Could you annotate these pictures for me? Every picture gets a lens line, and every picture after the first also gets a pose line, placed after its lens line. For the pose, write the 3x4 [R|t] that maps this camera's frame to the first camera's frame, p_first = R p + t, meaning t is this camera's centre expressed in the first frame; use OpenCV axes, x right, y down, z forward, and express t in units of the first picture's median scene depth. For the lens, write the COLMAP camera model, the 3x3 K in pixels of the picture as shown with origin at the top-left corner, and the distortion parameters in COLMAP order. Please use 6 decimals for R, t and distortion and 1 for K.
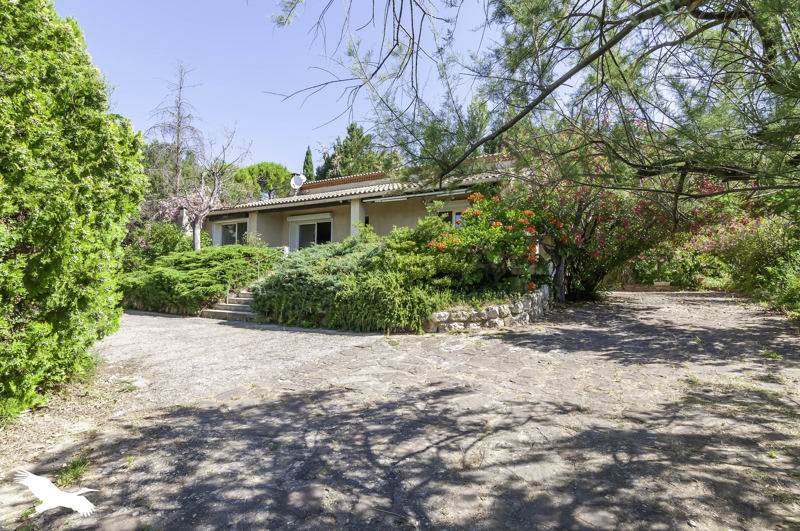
lens RADIAL K [[384.1, 0, 400.0], [0, 384.1, 265.5], [0, 0, 1]] dist [-0.002493, 0.000277]
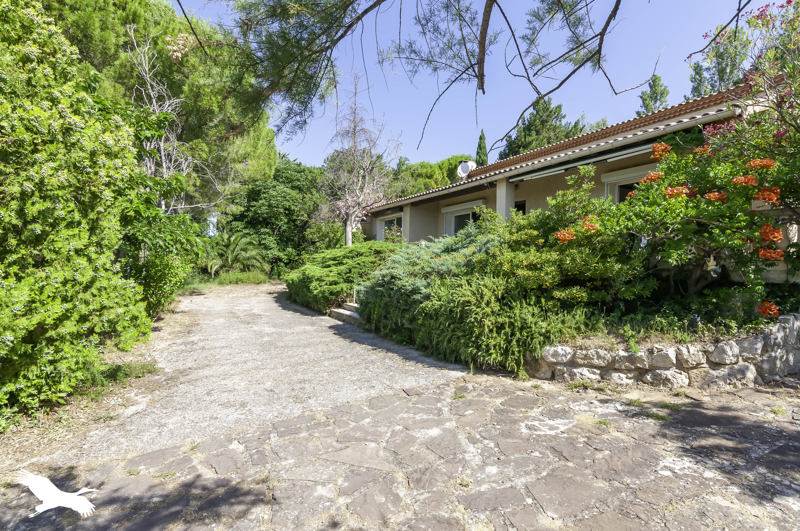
lens RADIAL K [[384.1, 0, 400.0], [0, 384.1, 265.5], [0, 0, 1]] dist [-0.002493, 0.000277]
pose [[0.868844, -0.000271, -0.495086, 0.177017], [0.012379, 0.999699, 0.021177, -0.020396], [0.494931, -0.024528, 0.868586, 0.335425]]
